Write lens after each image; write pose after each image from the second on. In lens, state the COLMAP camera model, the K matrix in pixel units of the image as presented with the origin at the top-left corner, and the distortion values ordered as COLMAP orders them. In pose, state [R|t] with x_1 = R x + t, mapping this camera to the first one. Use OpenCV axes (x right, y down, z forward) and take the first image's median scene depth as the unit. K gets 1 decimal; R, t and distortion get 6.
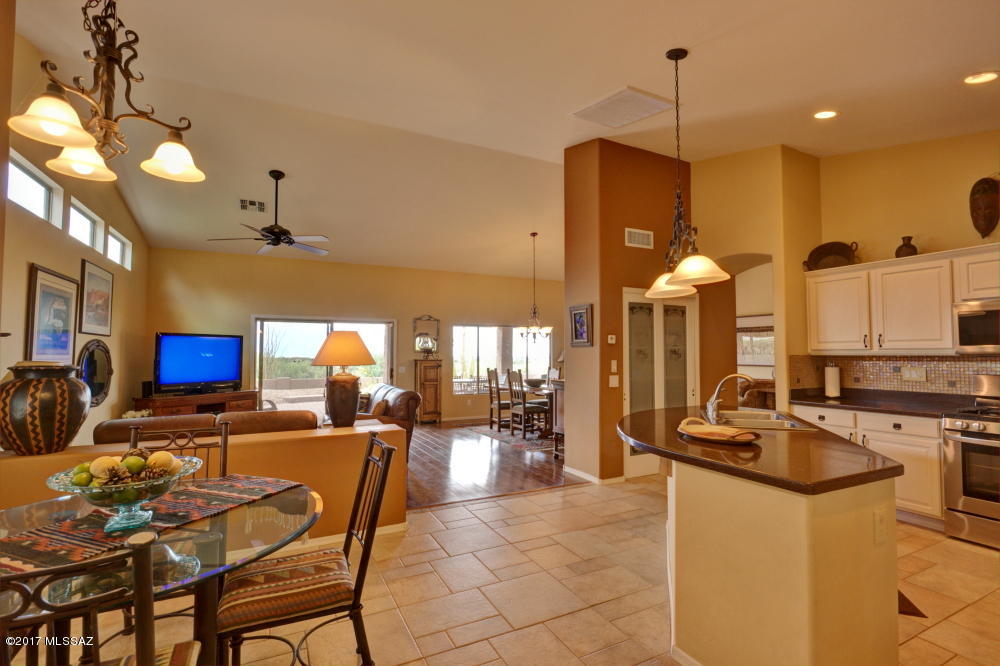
lens RADIAL K [[461.1, 0, 504.5], [0, 461.1, 335.4], [0, 0, 1]] dist [-0.013044, 0.001239]
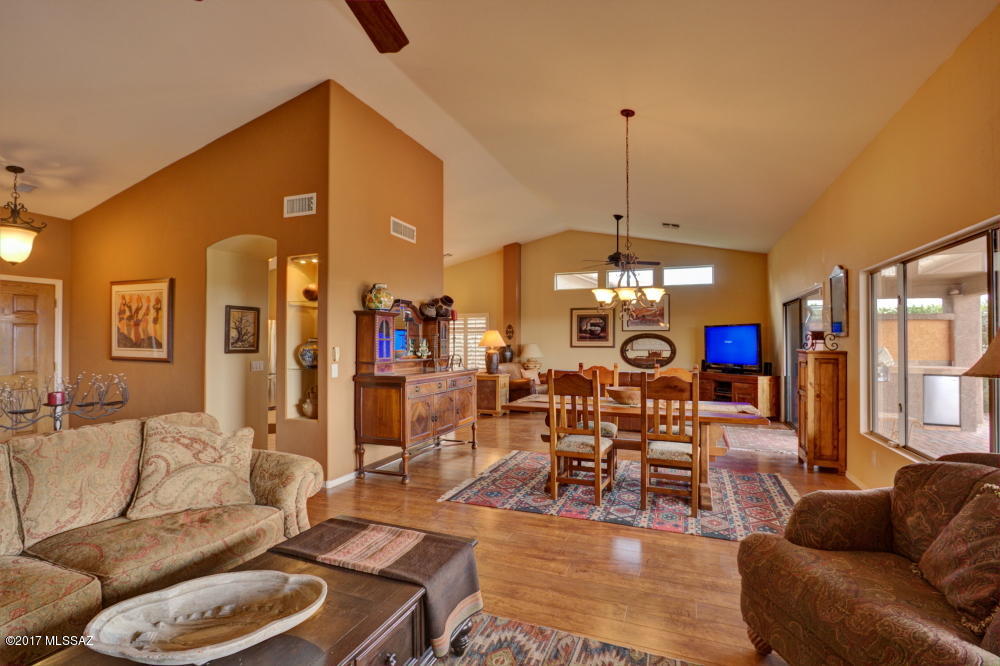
lens RADIAL K [[461.1, 0, 504.5], [0, 461.1, 335.4], [0, 0, 1]] dist [-0.013044, 0.001239]
pose [[-0.743191, -0.004497, -0.669064, 0.837700], [0.029981, 0.998749, -0.040016, 0.078092], [0.668407, -0.049798, -0.742127, 2.069426]]
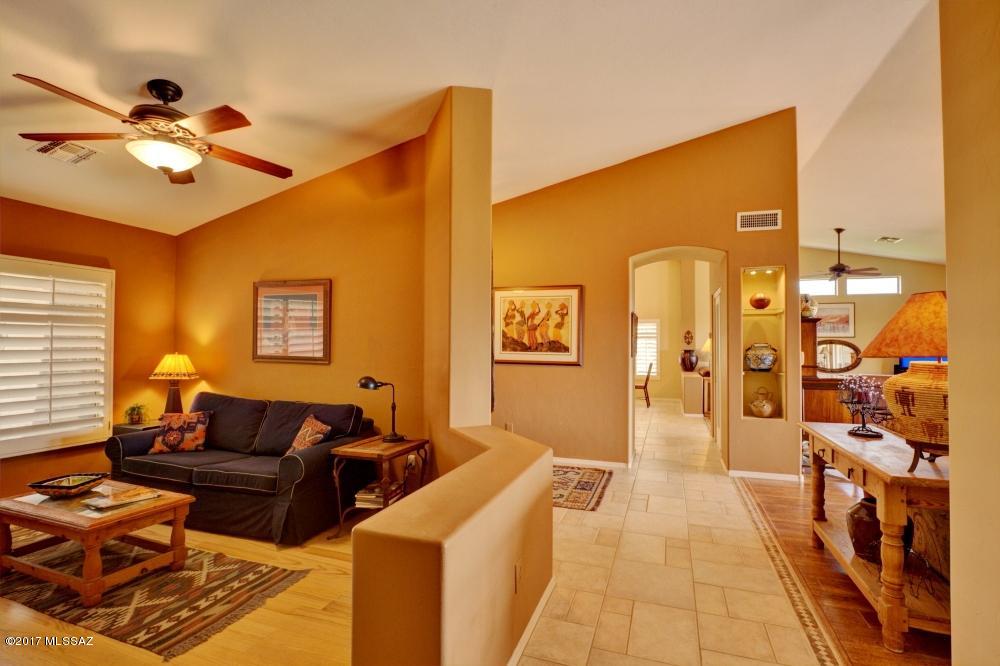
lens RADIAL K [[461.1, 0, 504.5], [0, 461.1, 335.4], [0, 0, 1]] dist [-0.013044, 0.001239]
pose [[-0.720161, -0.015764, -0.693628, 1.557405], [0.025380, 0.998474, -0.049044, 0.053810], [0.693343, -0.052924, -0.718662, 1.487908]]
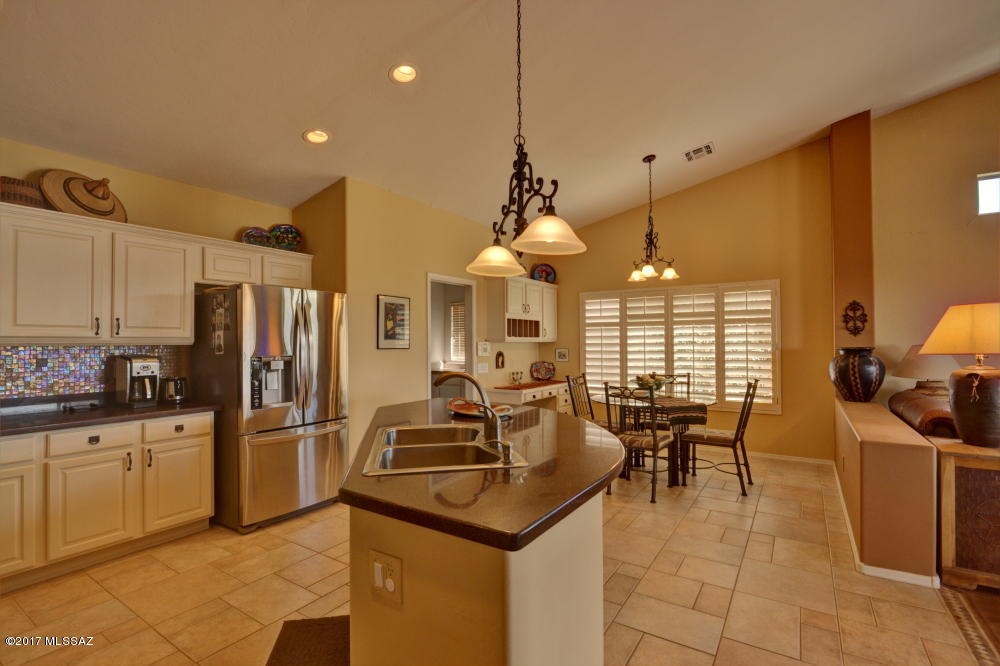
lens RADIAL K [[461.1, 0, 504.5], [0, 461.1, 335.4], [0, 0, 1]] dist [-0.013044, 0.001239]
pose [[-0.861953, -0.002218, -0.506984, 0.462852], [0.026668, 0.998408, -0.049707, 0.039748], [0.506287, -0.056365, -0.860521, 0.946542]]
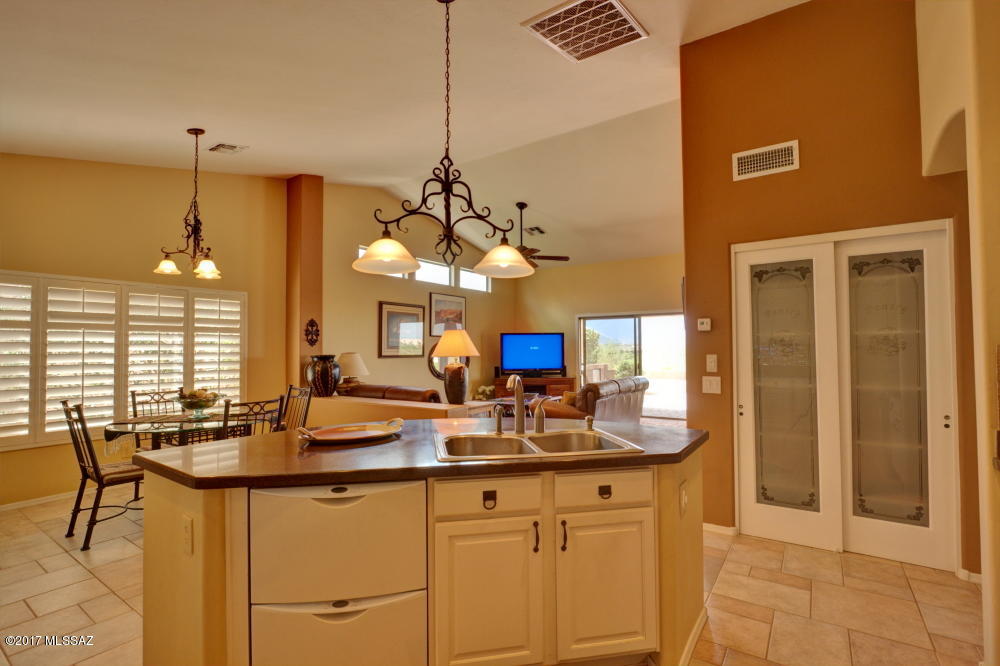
lens RADIAL K [[461.1, 0, 504.5], [0, 461.1, 335.4], [0, 0, 1]] dist [-0.013044, 0.001239]
pose [[0.487193, -0.028352, -0.872834, 0.659098], [0.042143, 0.999072, -0.008929, 0.017418], [0.872277, -0.032434, 0.487936, 0.377447]]
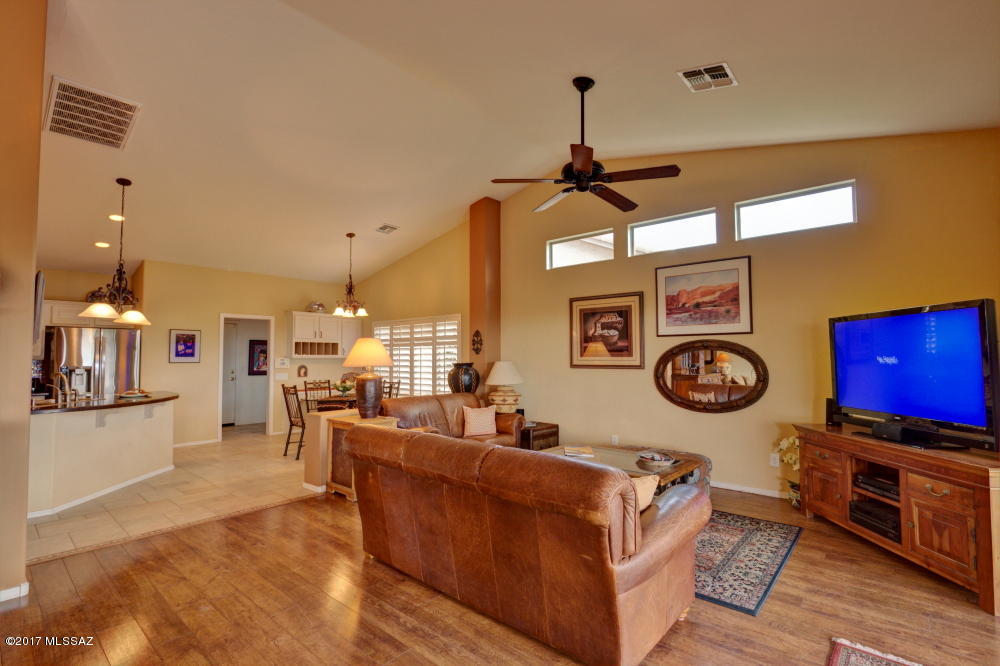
lens RADIAL K [[461.1, 0, 504.5], [0, 461.1, 335.4], [0, 0, 1]] dist [-0.013044, 0.001239]
pose [[-0.922787, -0.014255, -0.385048, -0.162717], [0.020636, 0.996053, -0.086330, 0.073961], [0.384758, -0.087611, -0.918850, 1.744345]]
